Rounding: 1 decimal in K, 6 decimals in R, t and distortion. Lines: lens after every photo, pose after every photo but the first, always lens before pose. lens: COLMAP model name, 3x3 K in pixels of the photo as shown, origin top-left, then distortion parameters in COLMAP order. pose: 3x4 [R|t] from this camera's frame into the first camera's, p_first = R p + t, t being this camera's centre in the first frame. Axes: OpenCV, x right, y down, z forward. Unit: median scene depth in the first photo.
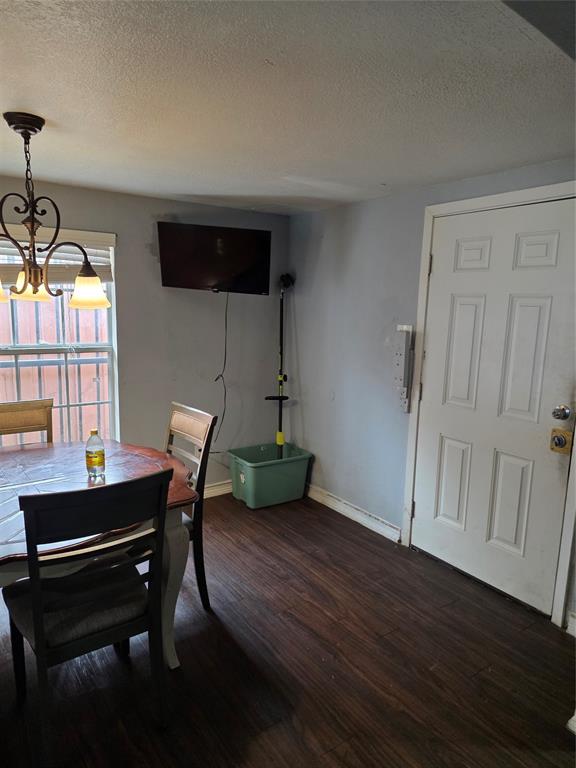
lens RADIAL K [[518.8, 0, 293.8], [0, 518.8, 386.5], [0, 0, 1]] dist [0.059384, -0.046350]
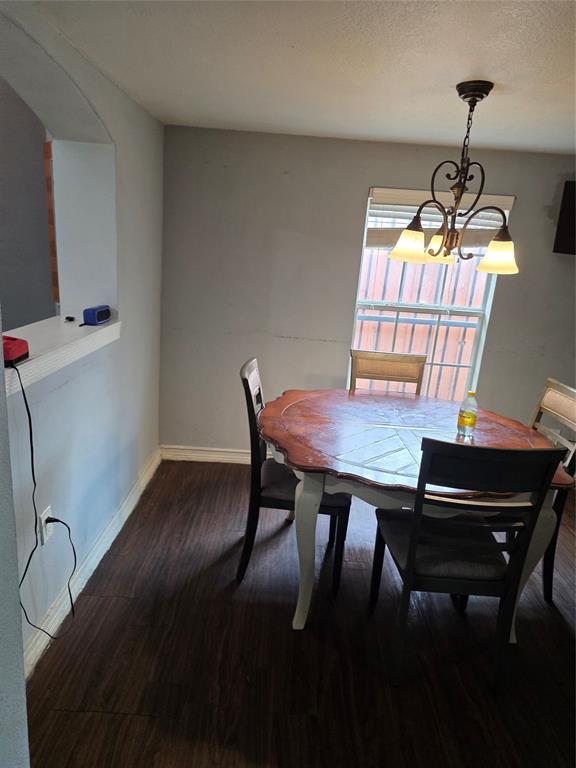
lens RADIAL K [[518.8, 0, 283.0], [0, 518.8, 384.0], [0, 0, 1]] dist [0.059384, -0.046350]
pose [[0.799419, 0.184196, -0.571840, -0.074698], [-0.149261, 0.982889, 0.107938, 0.009889], [0.581937, -0.000934, 0.813234, -0.046208]]
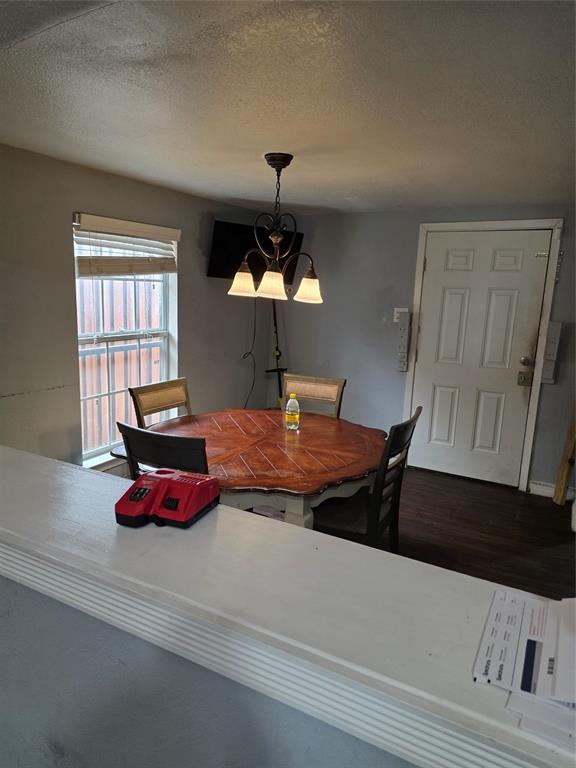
lens RADIAL K [[518.8, 0, 303.9], [0, 518.8, 385.3], [0, 0, 1]] dist [0.059384, -0.046350]
pose [[0.897178, -0.078321, 0.434668, -0.736116], [0.062613, 0.996766, 0.050368, -0.000117], [-0.437208, -0.017973, 0.899181, -0.149827]]
